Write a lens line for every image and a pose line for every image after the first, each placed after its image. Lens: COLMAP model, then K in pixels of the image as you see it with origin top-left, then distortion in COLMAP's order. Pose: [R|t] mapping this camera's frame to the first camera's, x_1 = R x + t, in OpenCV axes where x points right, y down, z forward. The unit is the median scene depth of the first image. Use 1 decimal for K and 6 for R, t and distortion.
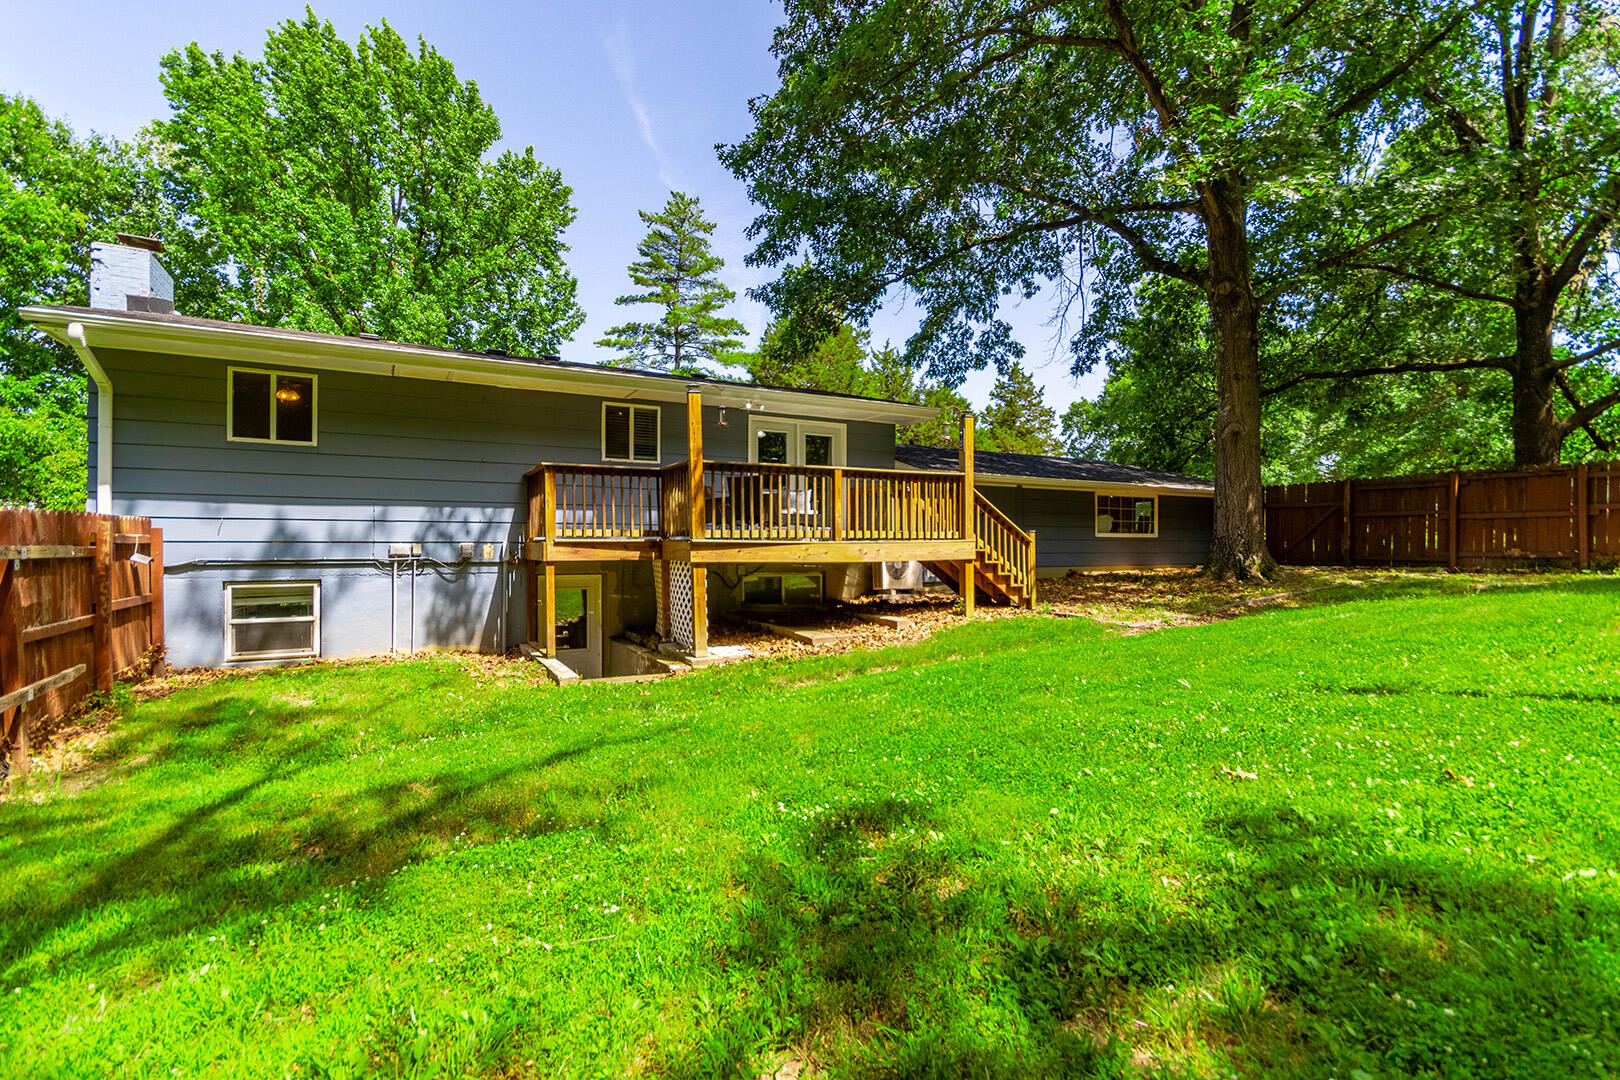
lens RADIAL K [[744.8, 0, 810.2], [0, 744.8, 541.3], [0, 0, 1]] dist [0.000842, -0.000098]
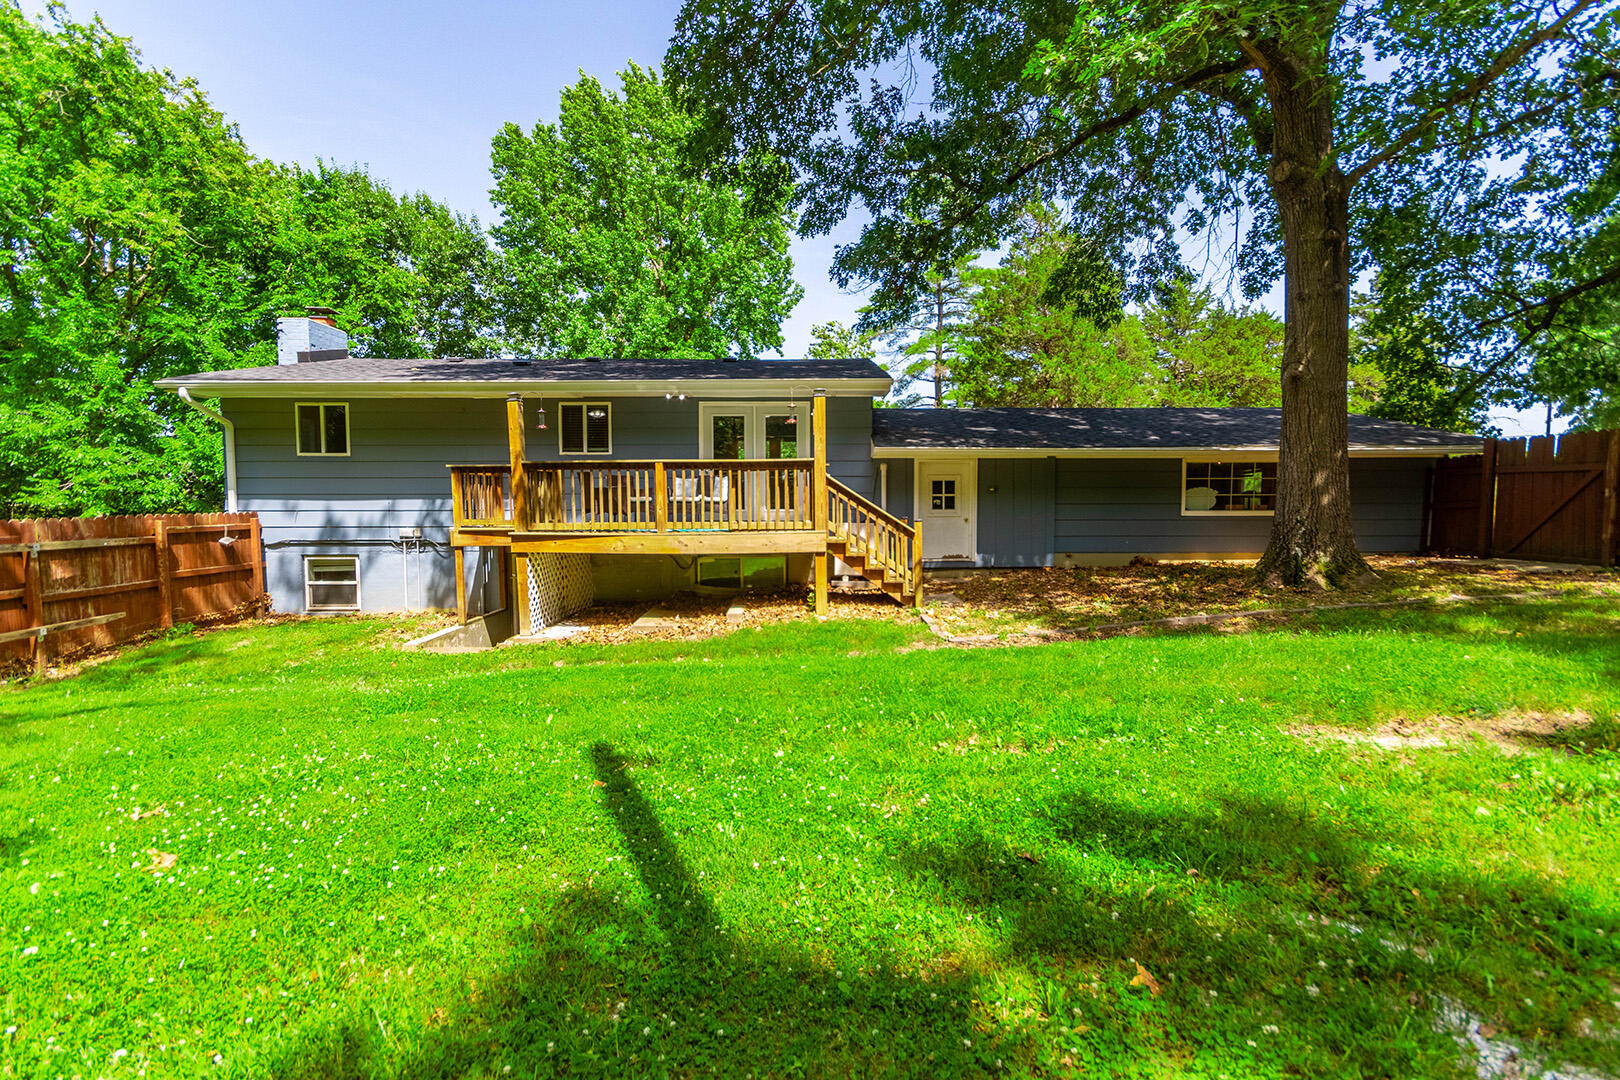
lens RADIAL K [[744.8, 0, 807.3], [0, 744.8, 548.9], [0, 0, 1]] dist [0.000842, -0.000098]
pose [[0.875664, 0.028349, -0.482089, 0.643351], [0.005893, 0.997574, 0.069366, -0.043503], [0.482885, -0.063582, 0.873372, 0.187011]]
